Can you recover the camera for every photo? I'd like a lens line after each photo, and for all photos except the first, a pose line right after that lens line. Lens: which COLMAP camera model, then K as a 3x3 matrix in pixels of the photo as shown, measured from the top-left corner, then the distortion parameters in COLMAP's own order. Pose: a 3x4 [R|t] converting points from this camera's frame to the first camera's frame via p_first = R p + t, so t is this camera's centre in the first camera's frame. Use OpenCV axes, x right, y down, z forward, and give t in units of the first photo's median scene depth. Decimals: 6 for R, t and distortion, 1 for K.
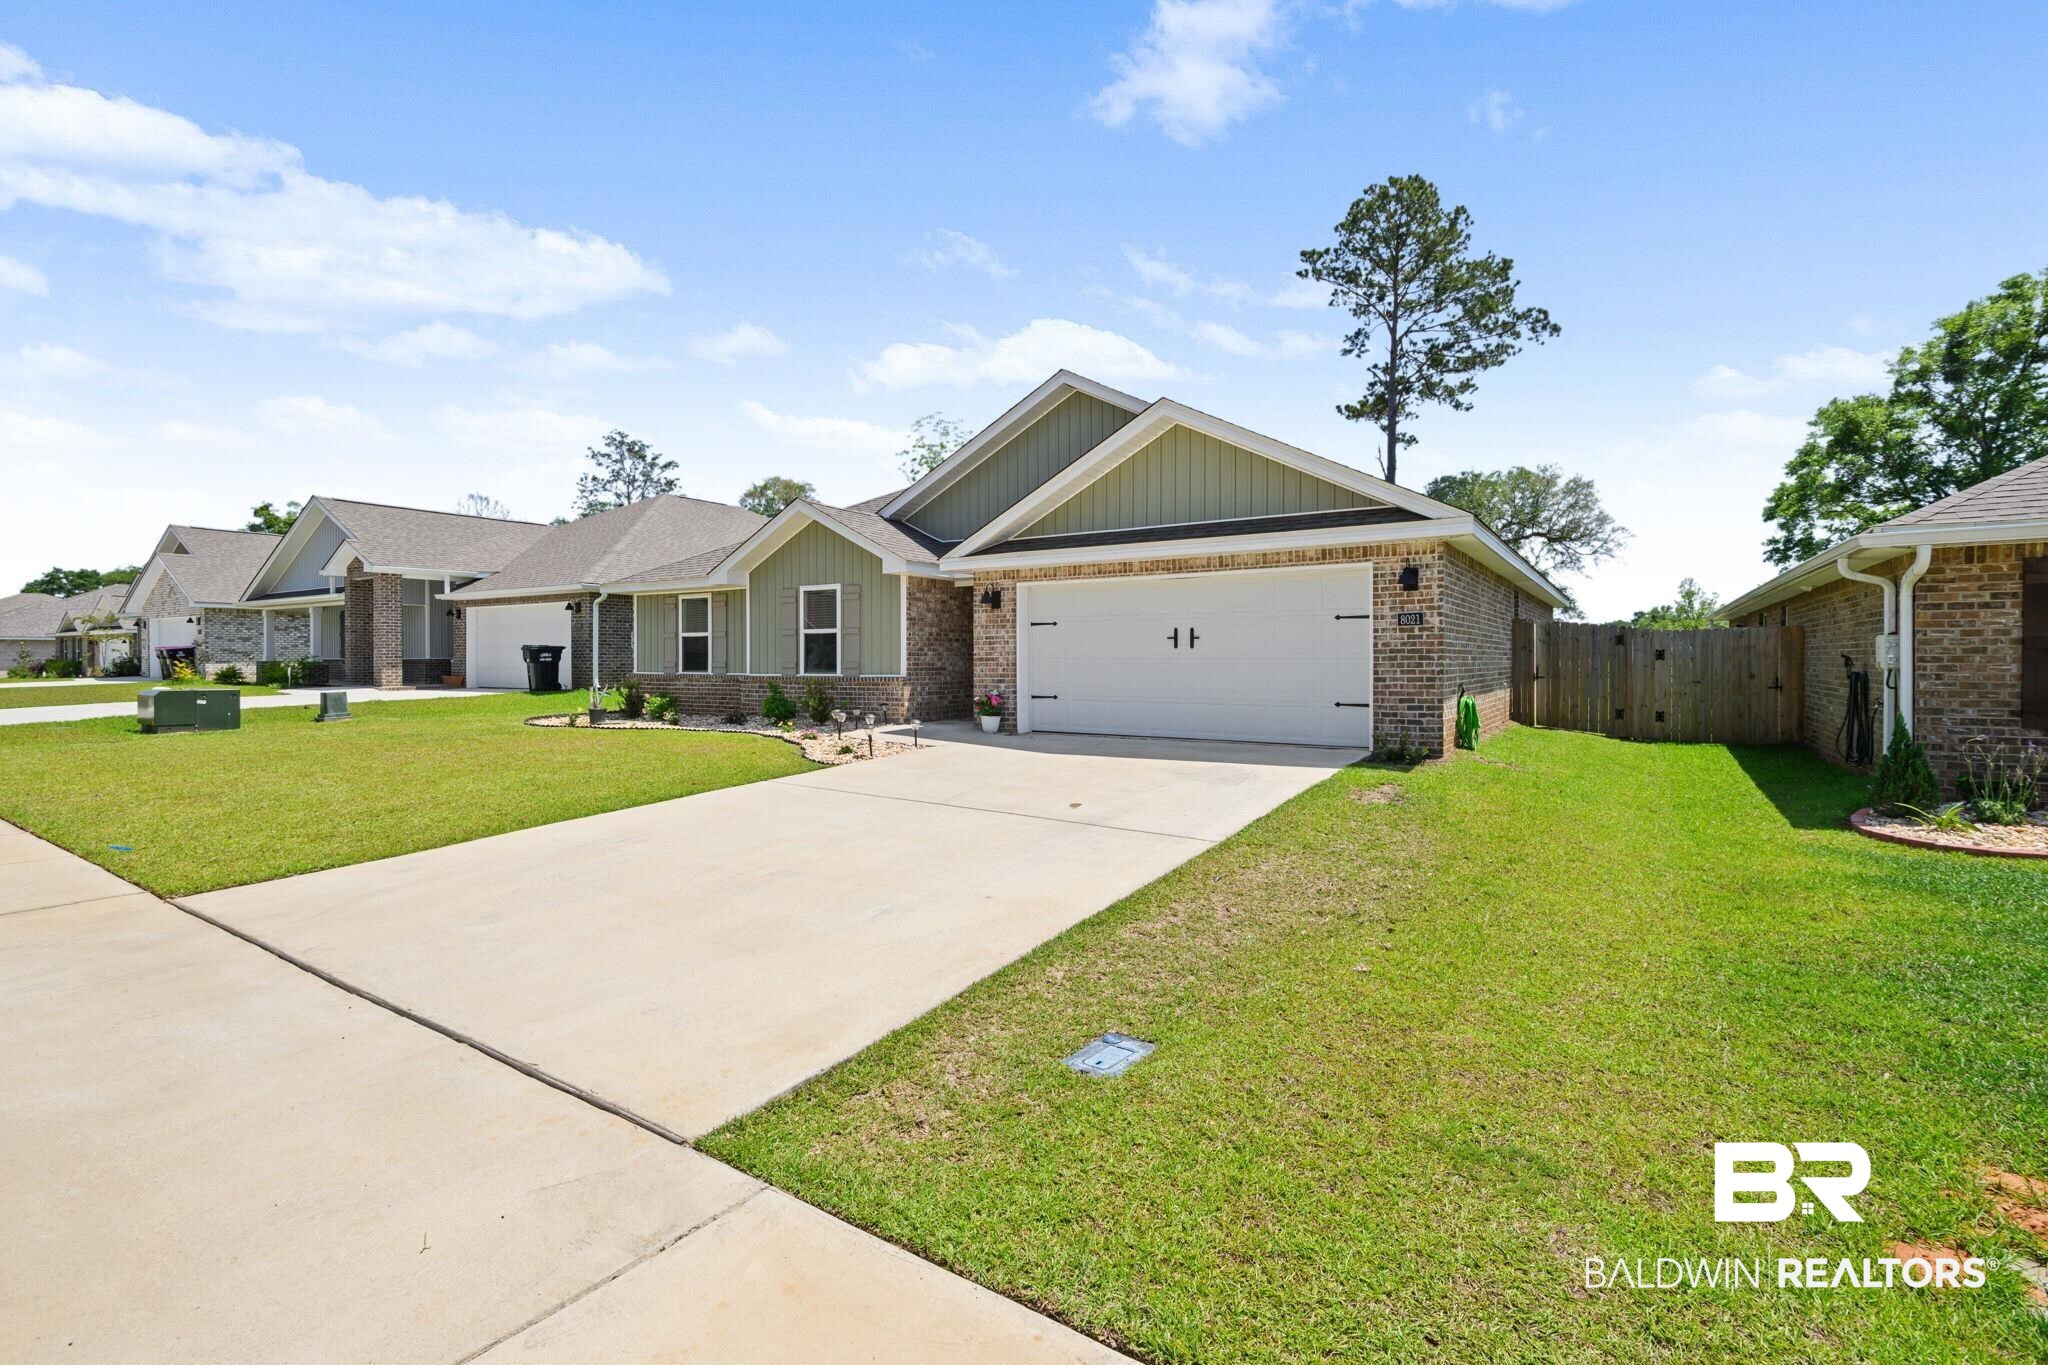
lens RADIAL K [[948.2, 0, 1030.6], [0, 948.2, 649.7], [0, 0, 1]] dist [0.000559, -0.005387]
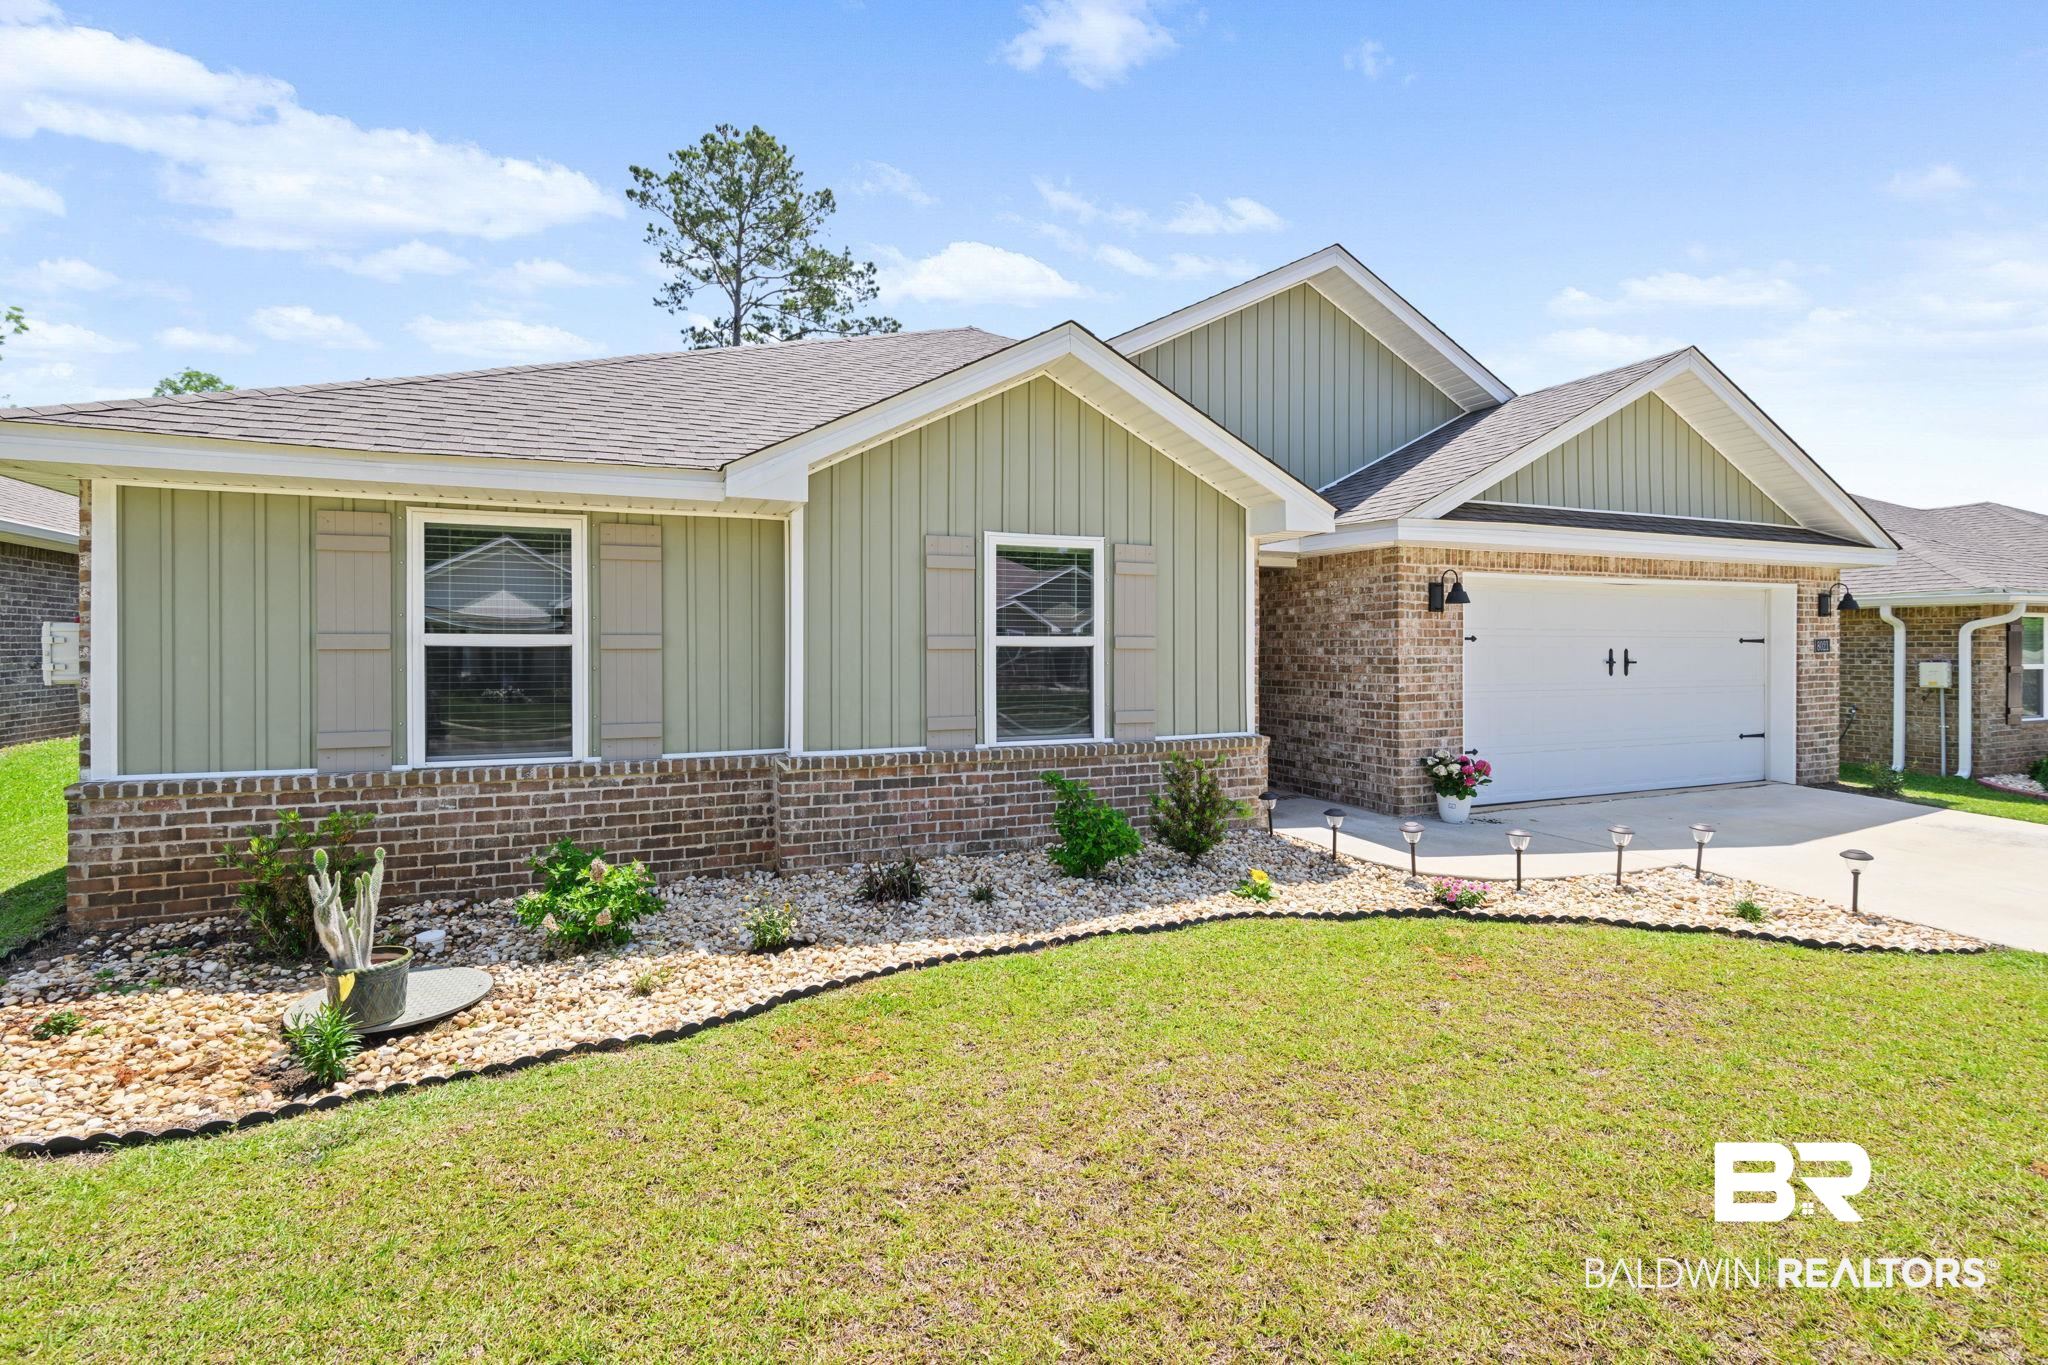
lens RADIAL K [[937.0, 0, 1026.5], [0, 937.0, 651.4], [0, 0, 1]] dist [-0.000703, -0.001632]
pose [[0.561536, -0.001151, 0.827451, -0.661194], [-0.007742, 0.999948, 0.006645, -0.020131], [-0.827416, -0.010138, 0.561498, 0.871223]]
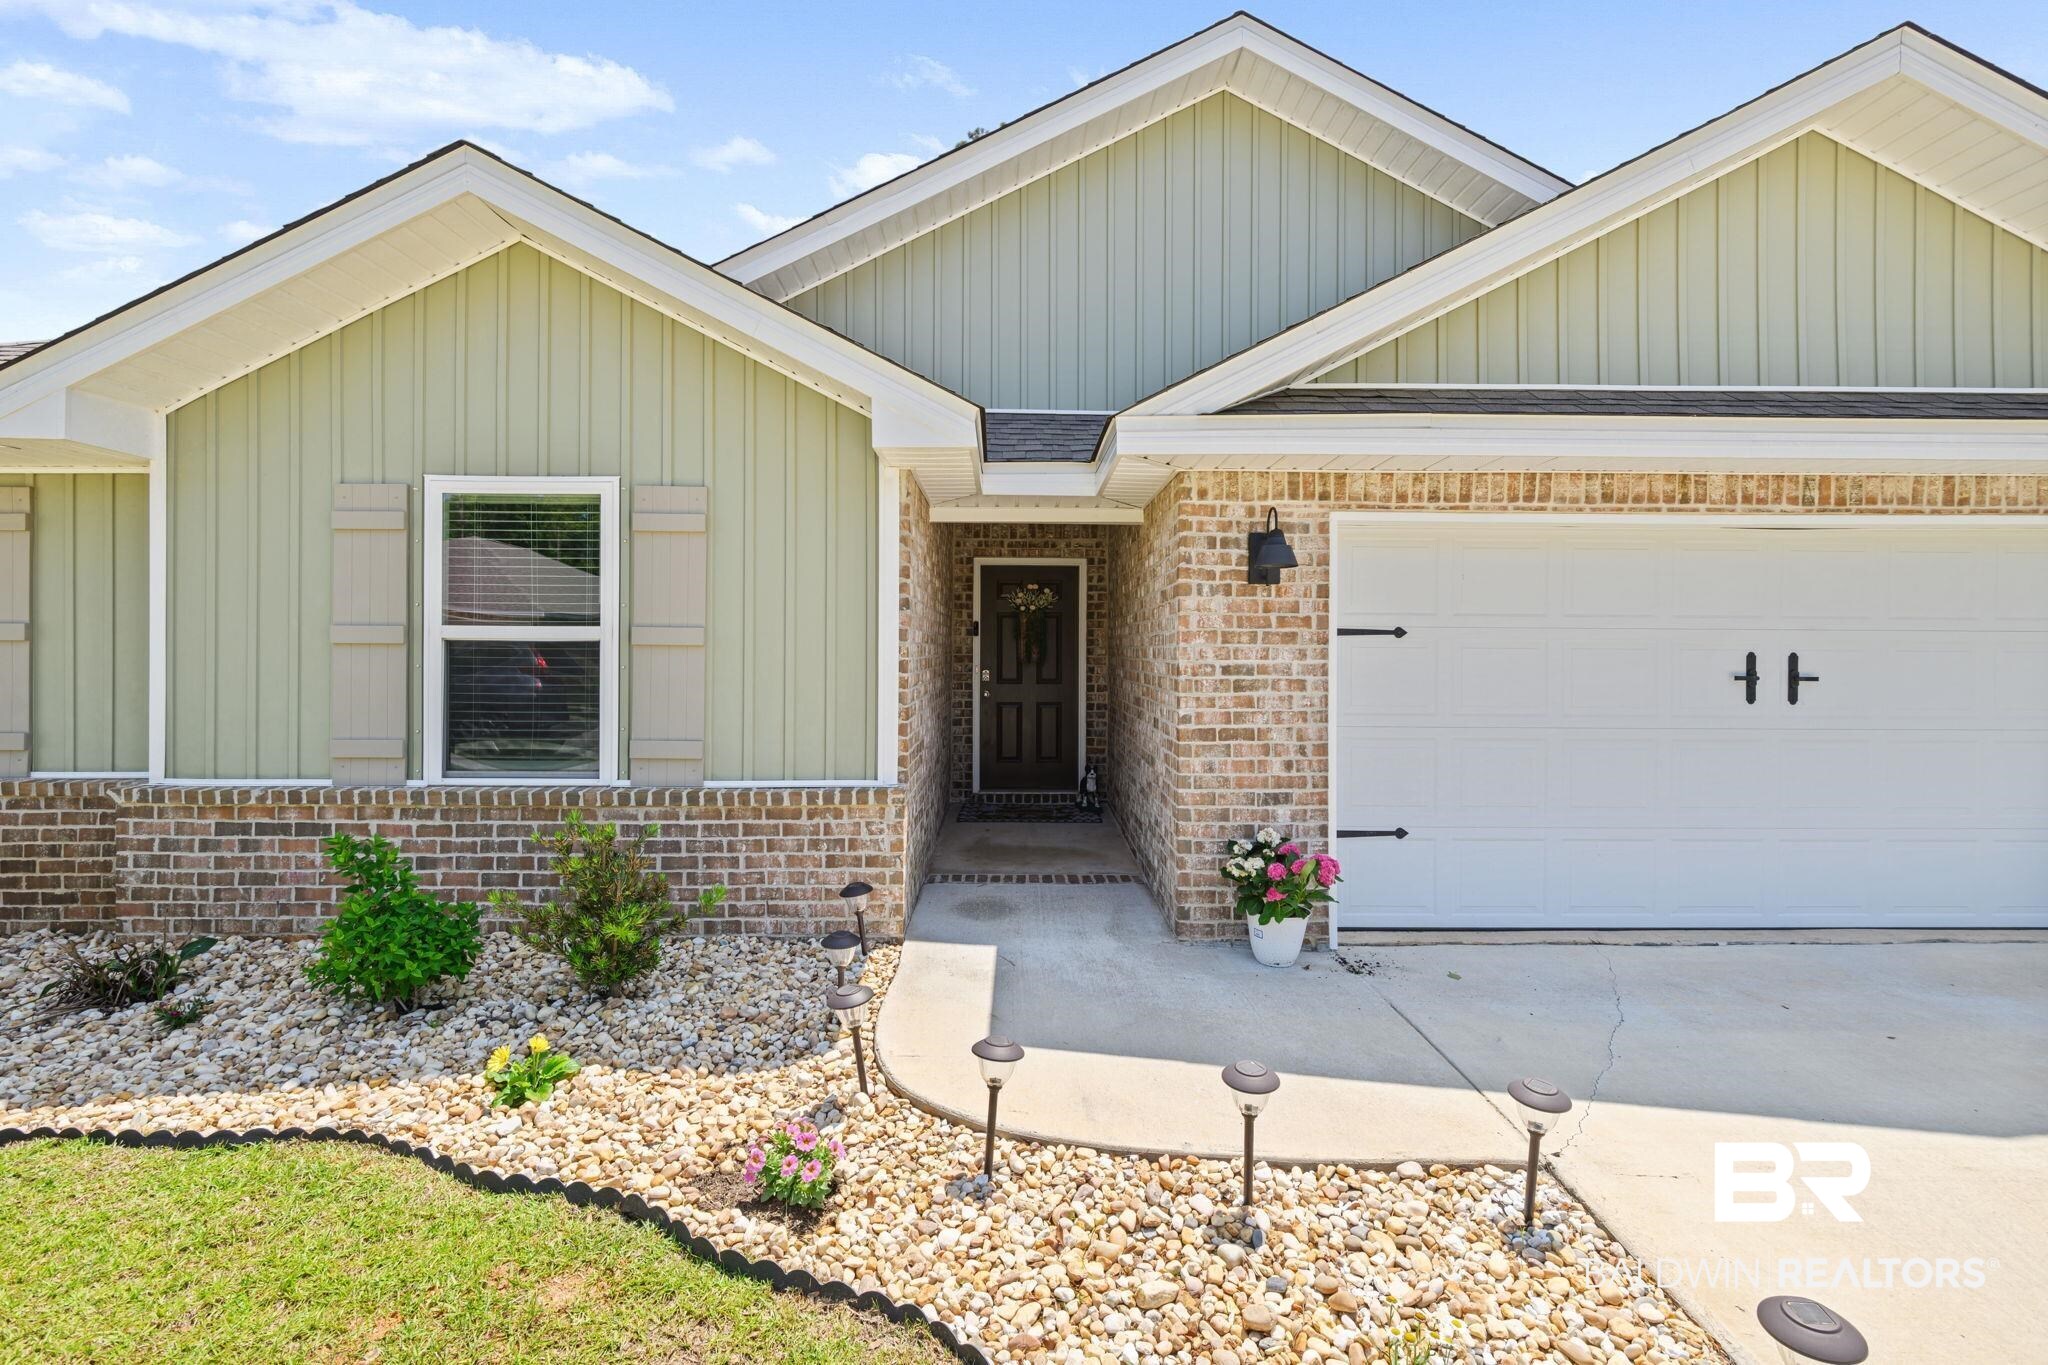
lens RADIAL K [[948.2, 0, 1030.6], [0, 948.2, 649.7], [0, 0, 1]] dist [0.000559, -0.005387]
pose [[0.828428, 0.004104, 0.560081, -0.290560], [-0.012313, 0.999865, 0.010887, -0.022302], [-0.559961, -0.015915, 0.828366, 0.757095]]
